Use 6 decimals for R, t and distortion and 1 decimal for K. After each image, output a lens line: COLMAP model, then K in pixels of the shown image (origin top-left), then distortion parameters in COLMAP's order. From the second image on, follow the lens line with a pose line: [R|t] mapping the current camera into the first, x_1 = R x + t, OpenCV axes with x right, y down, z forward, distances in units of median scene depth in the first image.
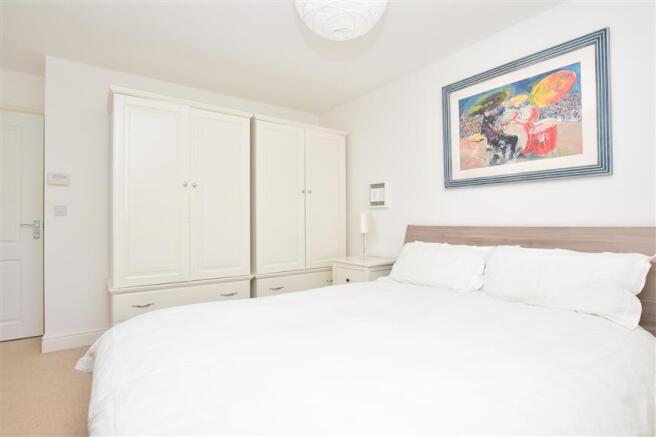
lens RADIAL K [[332.6, 0, 327.1], [0, 332.6, 220.4], [0, 0, 1]] dist [-0.002263, -0.000422]
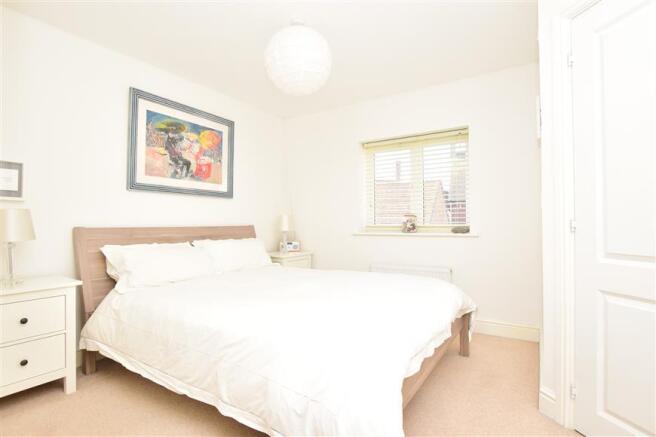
lens RADIAL K [[332.6, 0, 327.3], [0, 332.6, 218.0], [0, 0, 1]] dist [-0.002263, -0.000422]
pose [[-0.348898, 0.007063, 0.937134, -0.884946], [-0.014184, 0.999817, -0.012816, -0.007667], [-0.937054, -0.017763, -0.348734, 0.899337]]
